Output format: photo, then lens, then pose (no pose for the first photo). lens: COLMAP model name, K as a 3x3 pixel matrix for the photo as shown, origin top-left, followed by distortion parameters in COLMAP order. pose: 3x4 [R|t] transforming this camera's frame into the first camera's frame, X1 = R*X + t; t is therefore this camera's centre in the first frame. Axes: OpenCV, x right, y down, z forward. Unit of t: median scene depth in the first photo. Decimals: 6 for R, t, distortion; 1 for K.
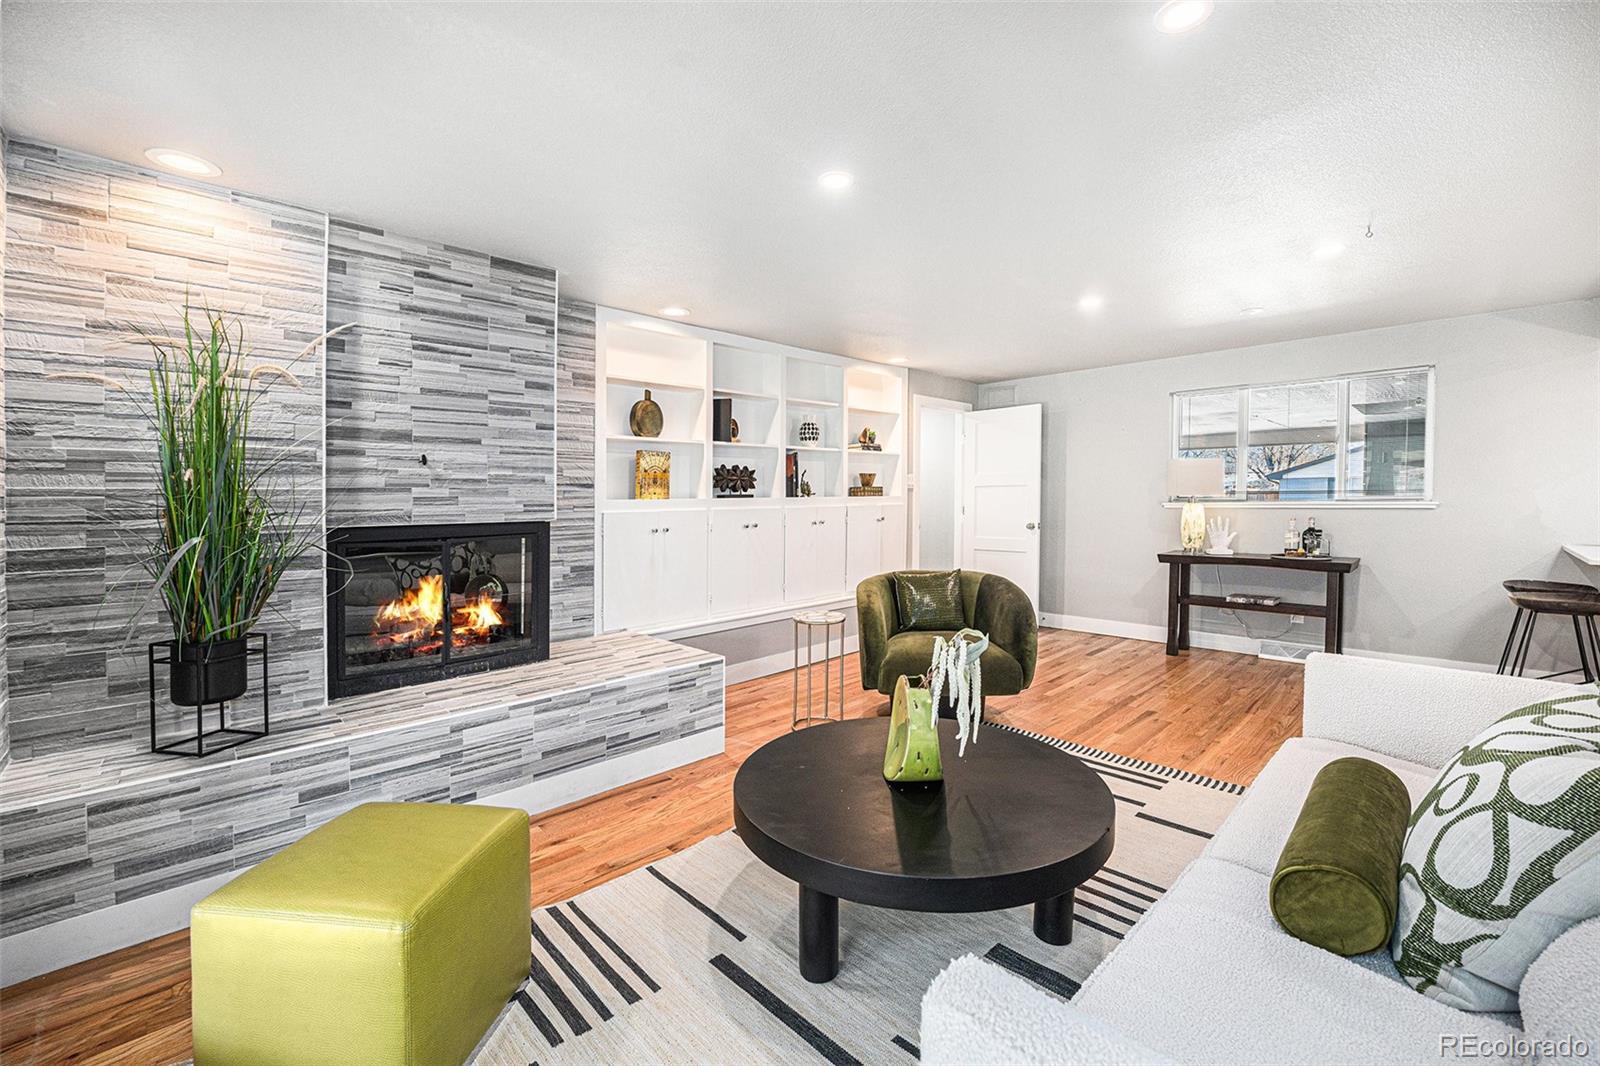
lens RADIAL K [[668.8, 0, 805.0], [0, 668.8, 518.8], [0, 0, 1]] dist [-0.022300, -0.000196]
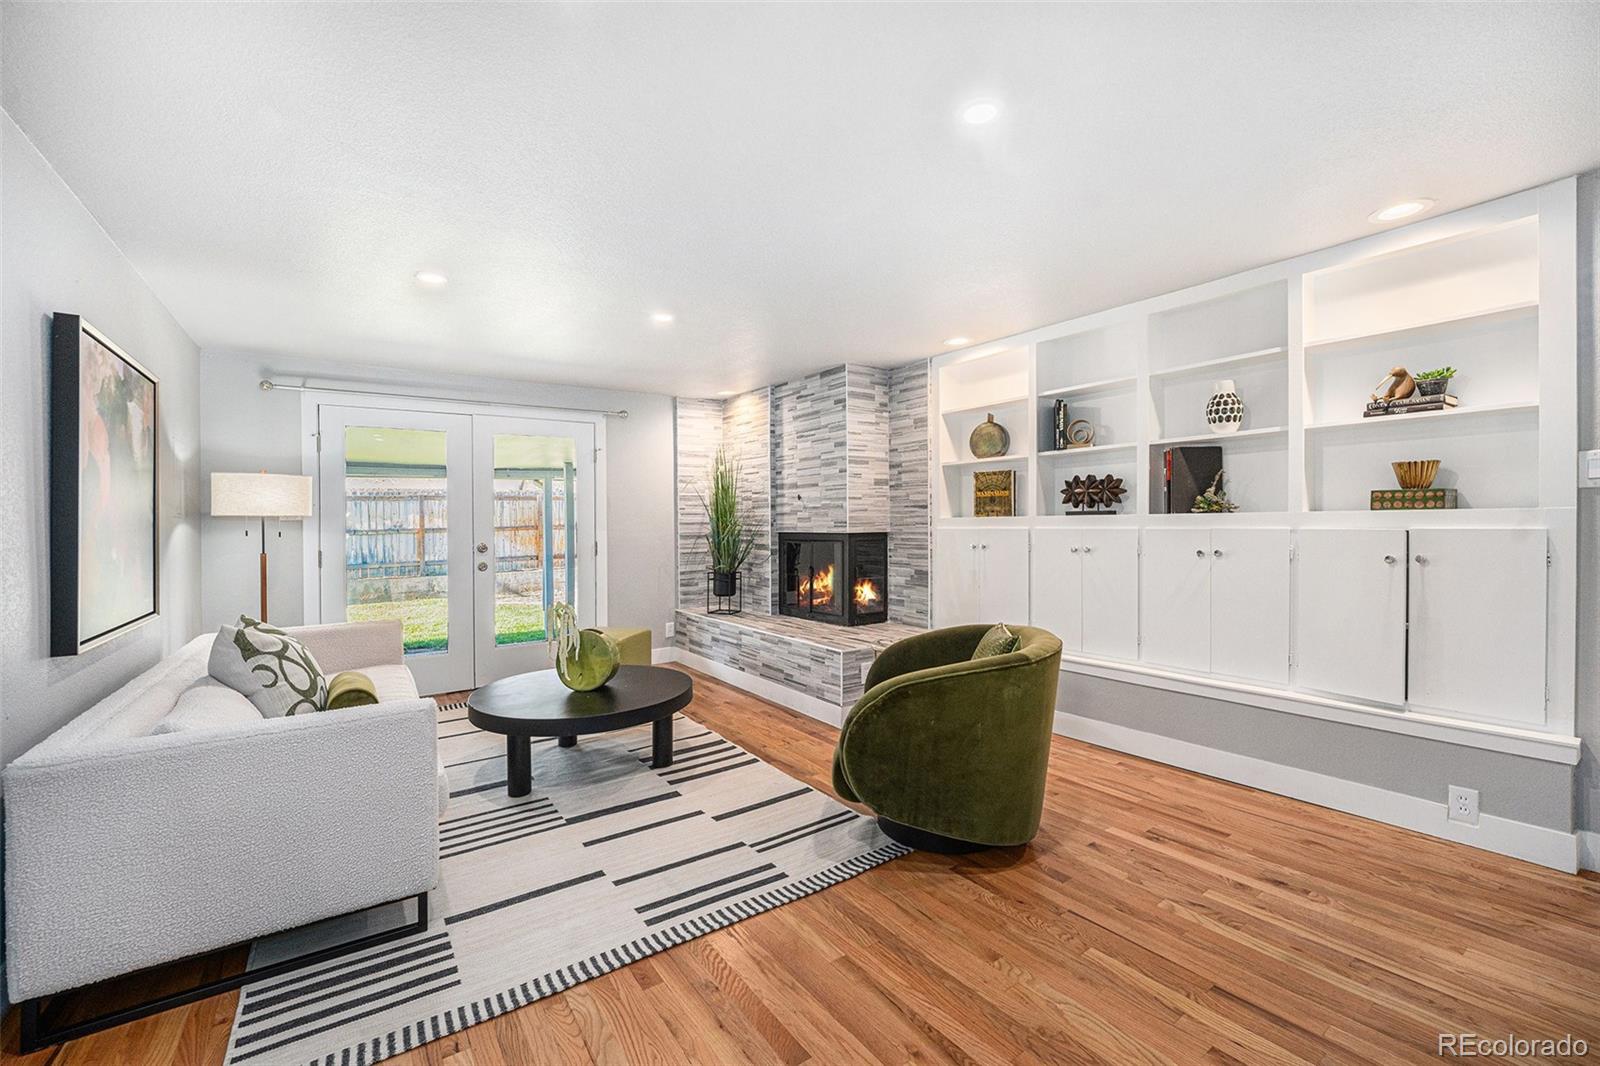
lens RADIAL K [[668.8, 0, 807.8], [0, 668.8, 521.1], [0, 0, 1]] dist [-0.022300, -0.000196]
pose [[-0.159727, 0.013169, -0.987073, 1.141883], [-0.015691, 0.999751, 0.015878, -0.047619], [0.987037, 0.018024, -0.159480, 1.195526]]
